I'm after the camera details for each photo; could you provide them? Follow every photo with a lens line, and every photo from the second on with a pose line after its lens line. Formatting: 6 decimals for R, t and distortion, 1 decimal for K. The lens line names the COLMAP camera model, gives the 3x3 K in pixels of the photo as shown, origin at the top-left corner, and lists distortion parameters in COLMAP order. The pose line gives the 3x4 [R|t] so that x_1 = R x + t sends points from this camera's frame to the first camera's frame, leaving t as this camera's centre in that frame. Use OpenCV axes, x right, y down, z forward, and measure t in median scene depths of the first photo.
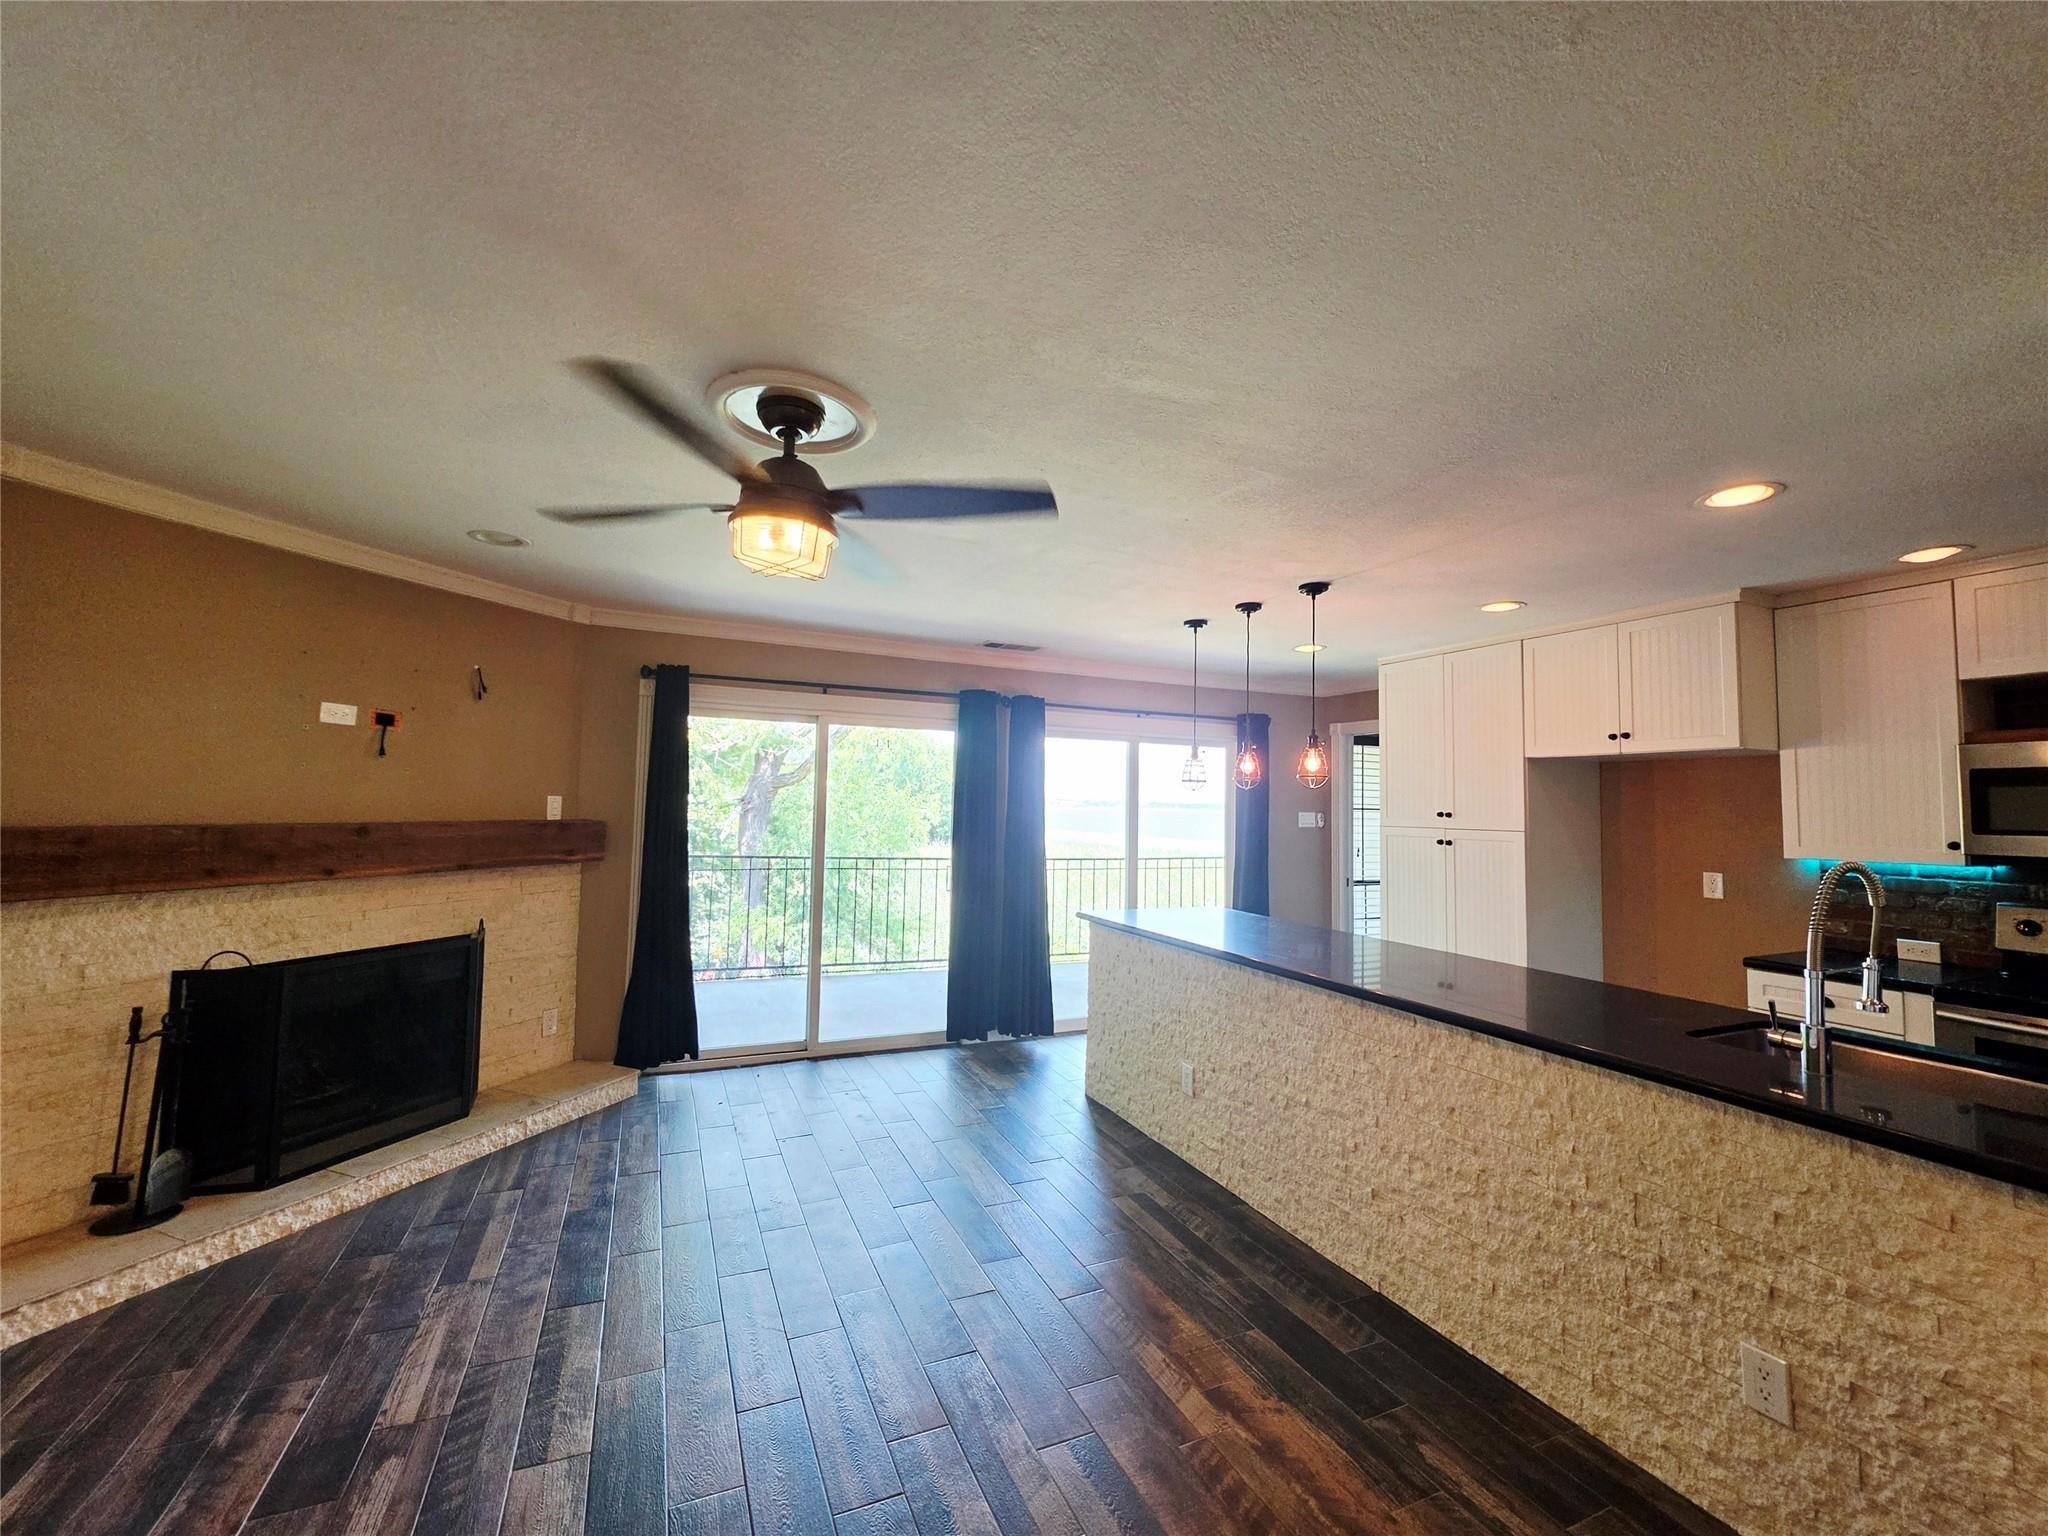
lens RADIAL K [[820.0, 0, 1027.4], [0, 820.0, 756.8], [0, 0, 1]] dist [-0.004128, 0.000106]
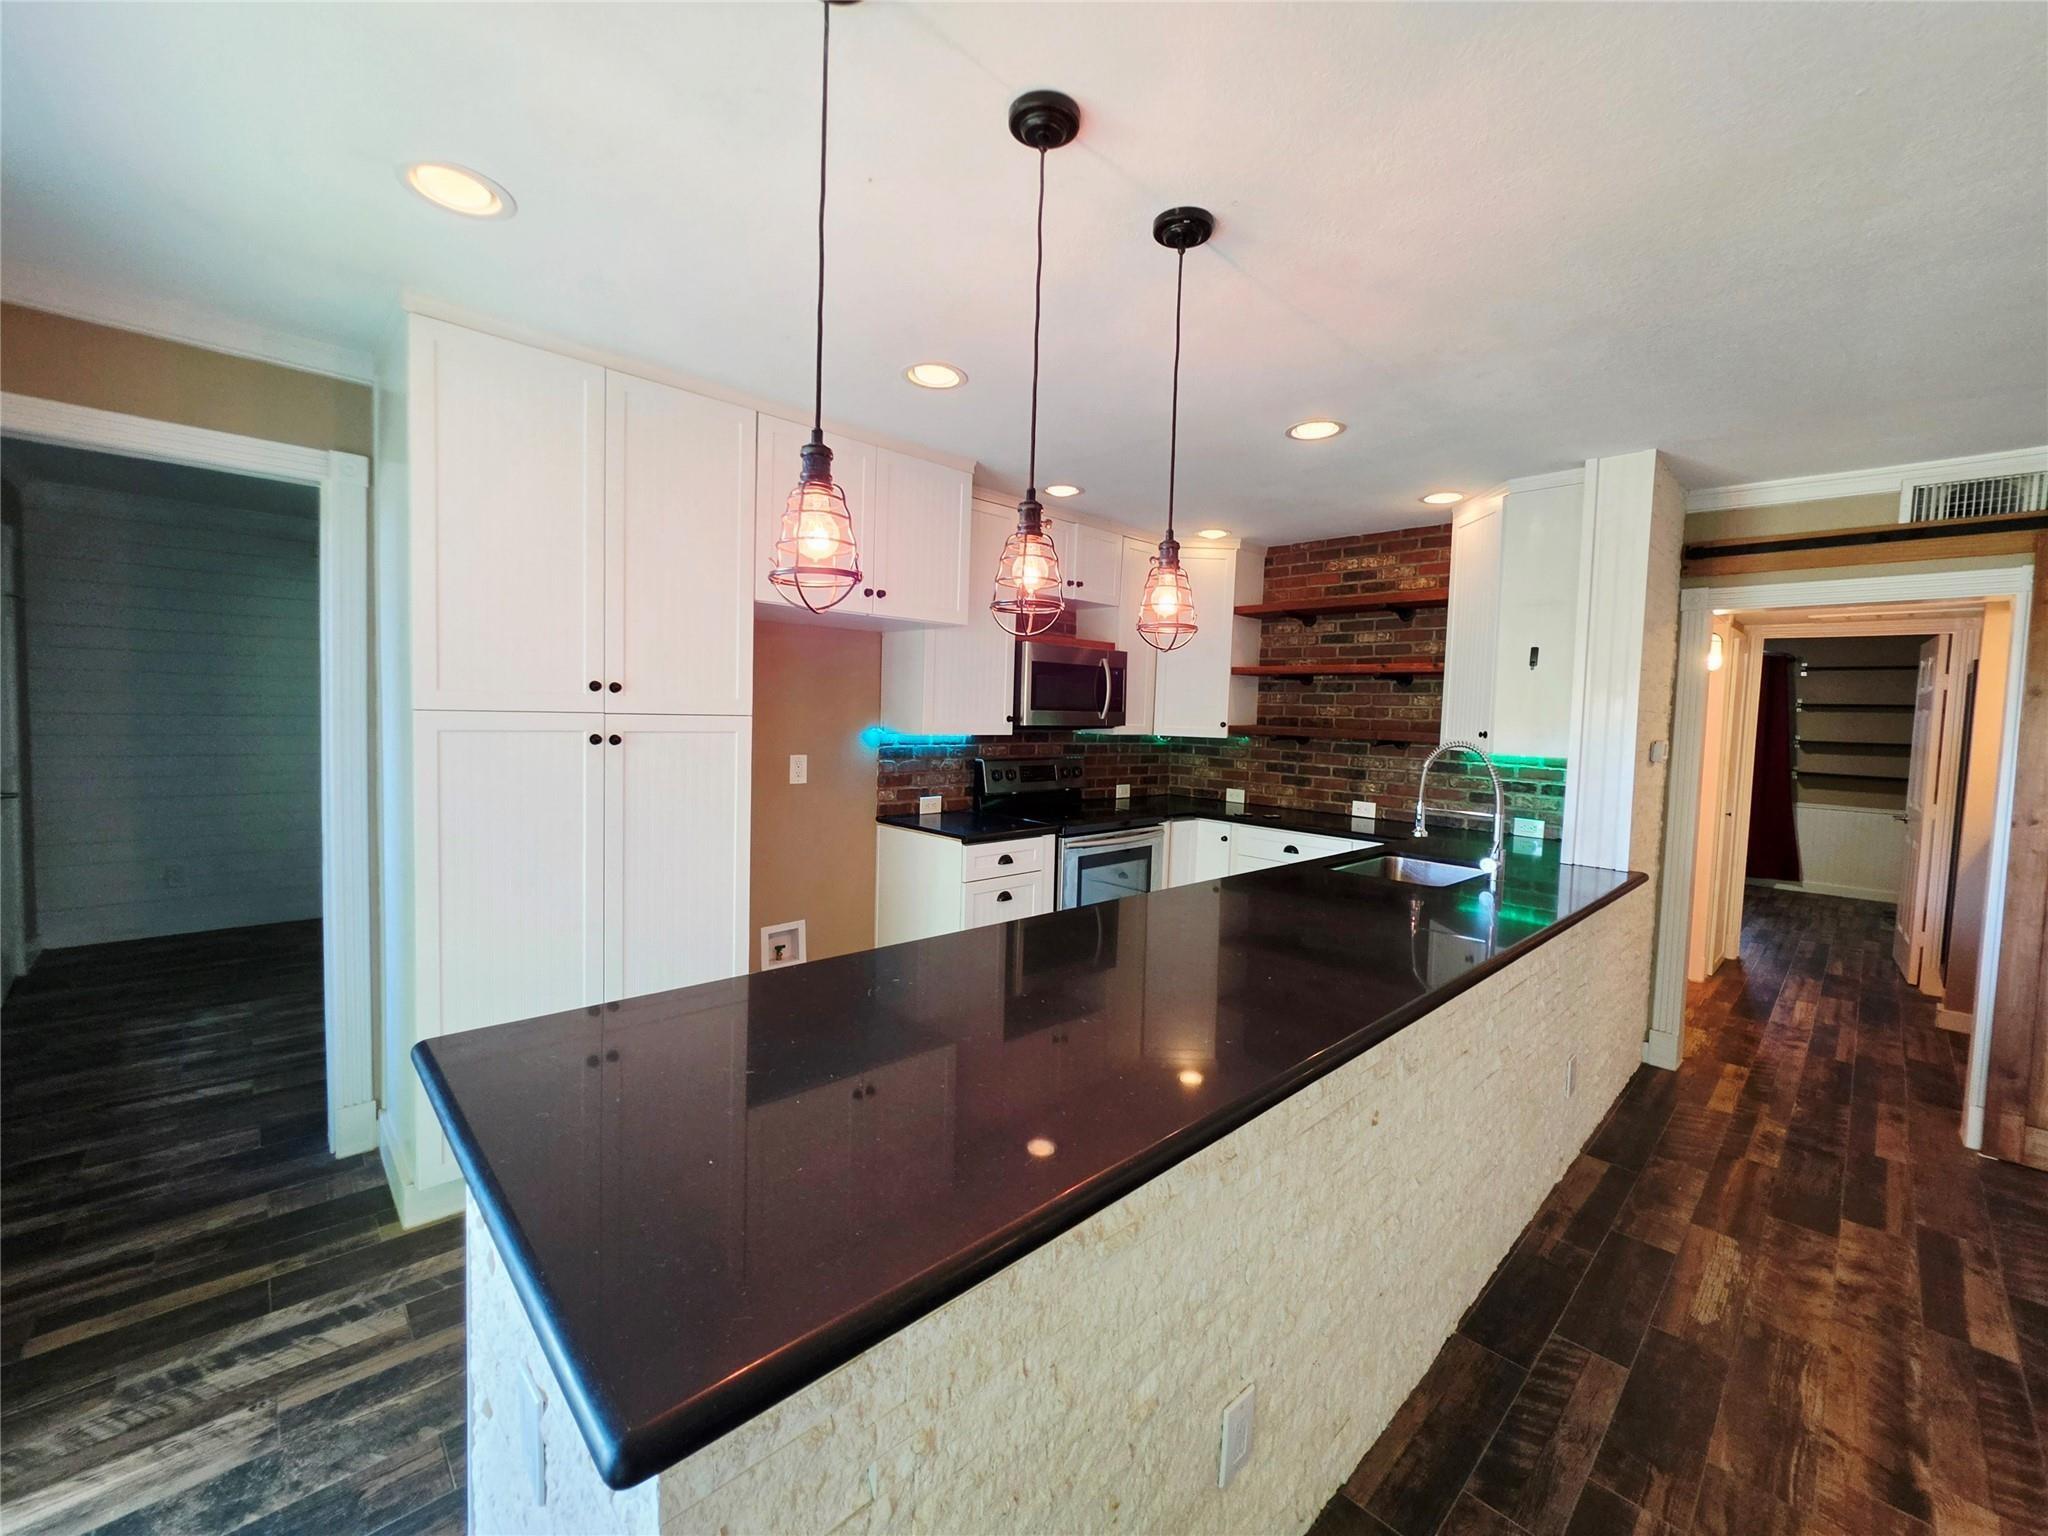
lens RADIAL K [[820.0, 0, 1029.5], [0, 820.0, 768.9], [0, 0, 1]] dist [-0.004128, 0.000106]
pose [[-0.321219, -0.101066, 0.941596, -0.132153], [-0.095767, 0.992659, 0.073876, 0.118082], [-0.942150, -0.066444, -0.328540, 1.836994]]
